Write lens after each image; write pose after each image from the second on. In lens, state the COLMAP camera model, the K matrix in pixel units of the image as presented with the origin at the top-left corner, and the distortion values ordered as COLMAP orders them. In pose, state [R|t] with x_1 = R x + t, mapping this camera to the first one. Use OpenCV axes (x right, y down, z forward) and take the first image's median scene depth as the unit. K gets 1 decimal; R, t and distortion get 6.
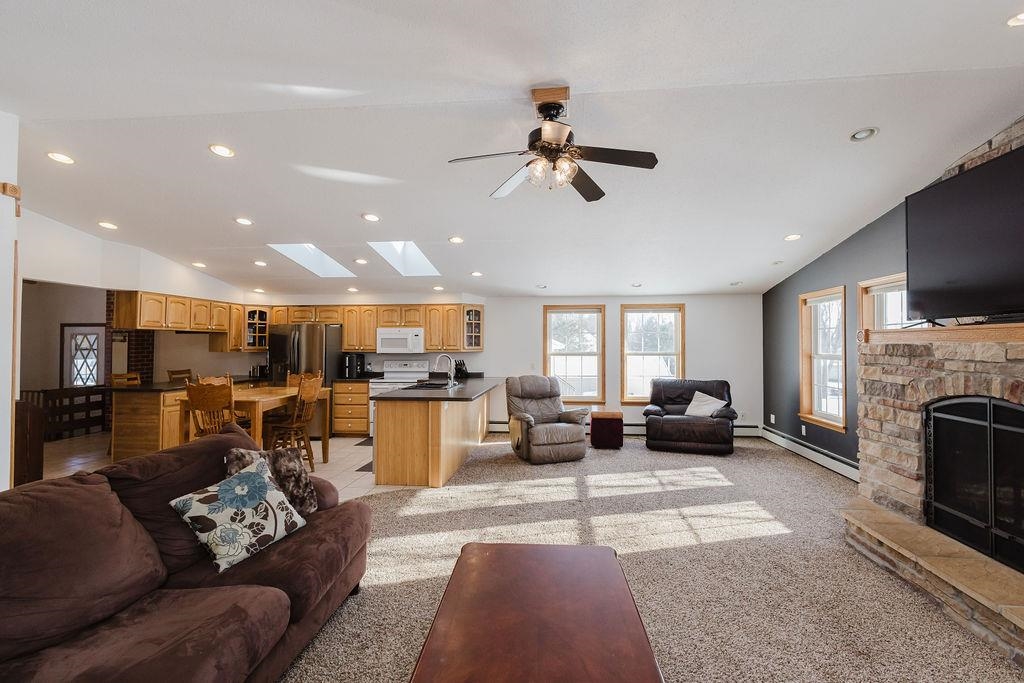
lens RADIAL K [[469.7, 0, 514.2], [0, 469.7, 342.7], [0, 0, 1]] dist [0.004961, 0.000204]
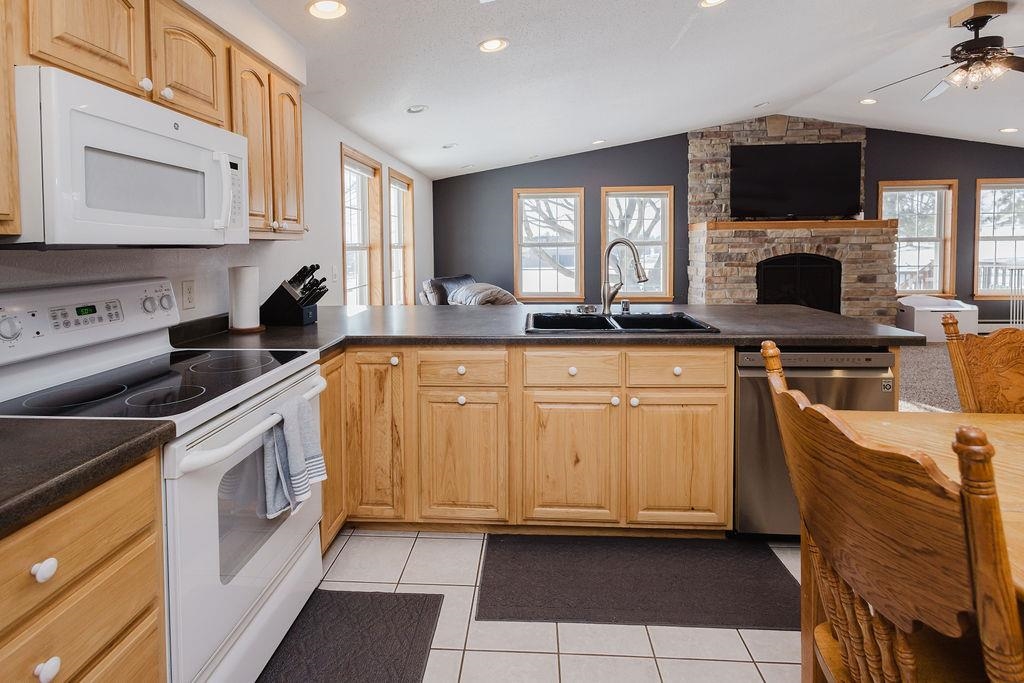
lens RADIAL K [[496.1, 0, 495.0], [0, 496.1, 269.6], [0, 0, 1]] dist [-0.000787, -0.000727]
pose [[-0.032224, -0.047810, 0.998336, -0.528768], [0.007603, 0.998815, 0.048079, 0.028045], [-0.999452, 0.009139, -0.031823, 1.033644]]
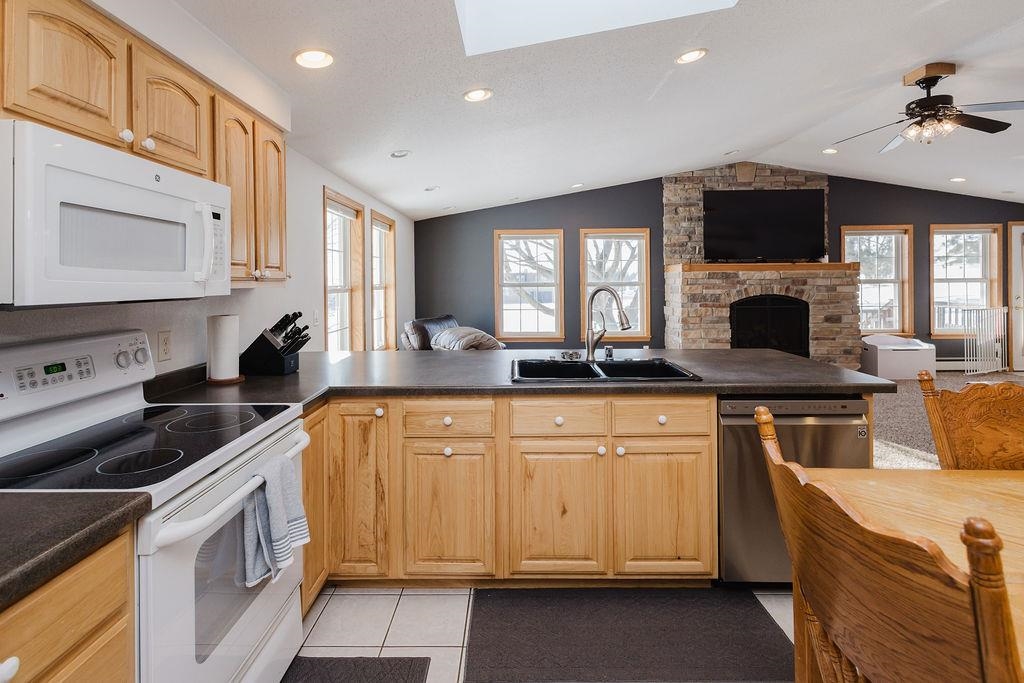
lens RADIAL K [[490.0, 0, 499.1], [0, 490.0, 288.6], [0, 0, 1]] dist [-0.000118, -0.000970]
pose [[-0.083469, -0.013049, 0.996425, -0.525087], [0.005544, 0.999893, 0.013559, 0.019039], [-0.996495, 0.006656, -0.083388, 1.038685]]
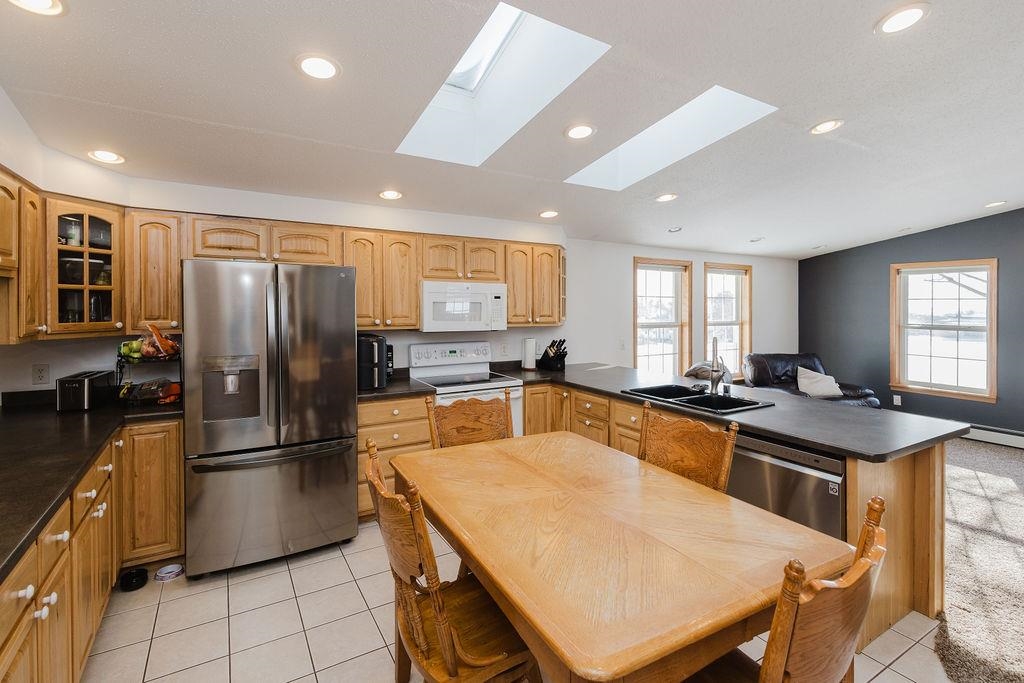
lens RADIAL K [[482.0, 0, 521.3], [0, 482.0, 297.8], [0, 0, 1]] dist [0.007924, -0.000825]
pose [[0.790530, 0.014901, 0.612243, -0.615117], [-0.011474, 0.999889, -0.009520, -0.011353], [-0.612316, 0.000501, 0.790613, 0.642450]]
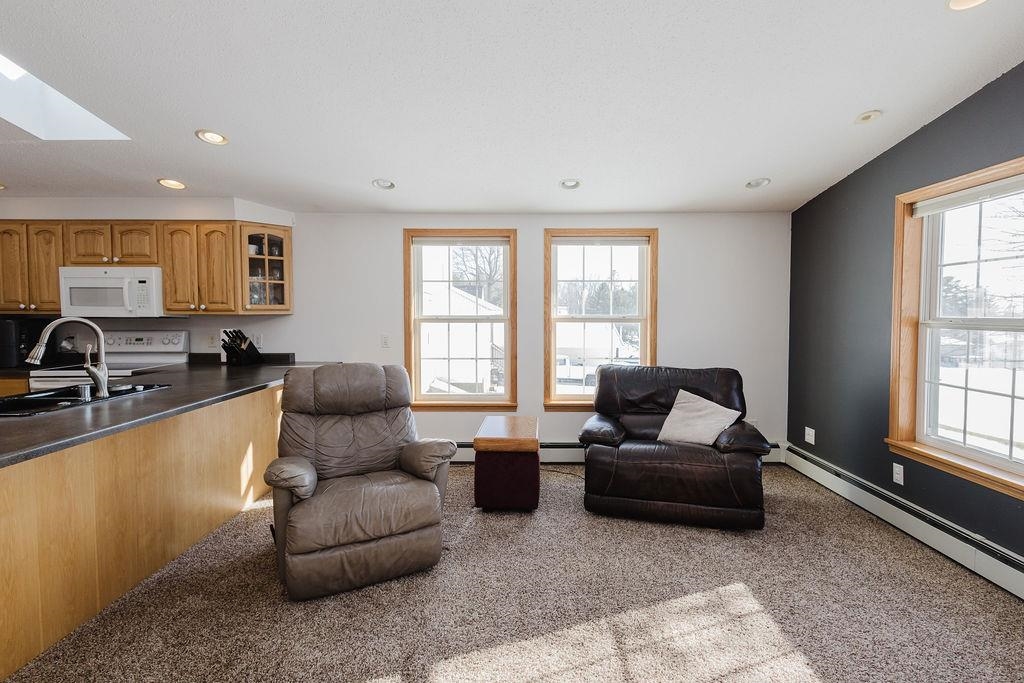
lens RADIAL K [[481.0, 0, 514.3], [0, 481.0, 329.6], [0, 0, 1]] dist [0.005622, -0.000044]
pose [[0.994890, -0.001934, 0.100951, 0.159372], [-0.002352, 0.999101, 0.042322, 0.015110], [-0.100942, -0.042343, 0.993991, 0.521026]]
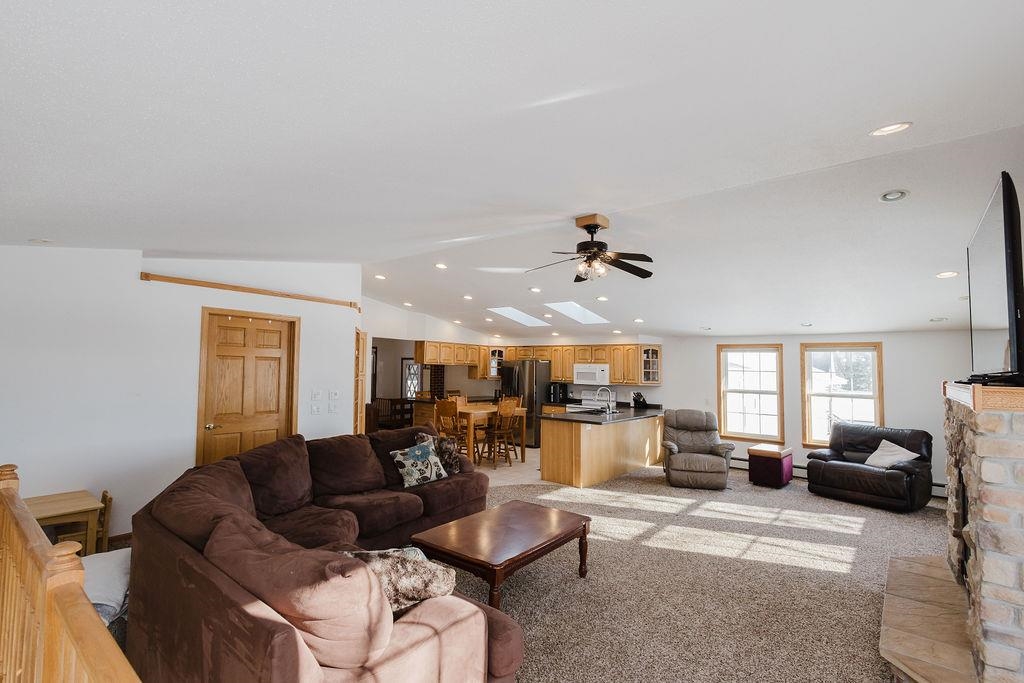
lens RADIAL K [[471.1, 0, 514.8], [0, 471.1, 339.6], [0, 0, 1]] dist [0.014205, -0.005411]
pose [[0.842031, -0.014381, -0.539238, 0.304625], [-0.020668, 0.998050, -0.058891, -0.021707], [0.539033, 0.060733, 0.840092, -0.180006]]
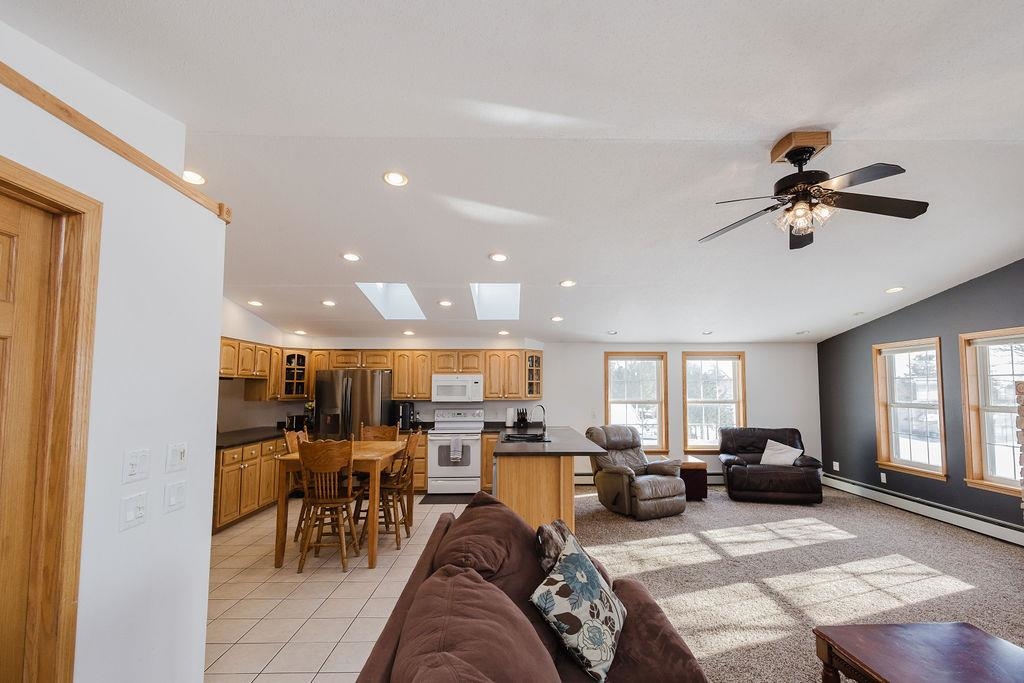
lens RADIAL K [[477.0, 0, 520.8], [0, 477.0, 359.5], [0, 0, 1]] dist [0.006321, 0.000365]
pose [[0.992901, 0.008166, 0.118665, -0.272955], [-0.001353, 0.998351, -0.057384, -0.007940], [-0.118938, 0.056816, 0.991275, 0.051381]]
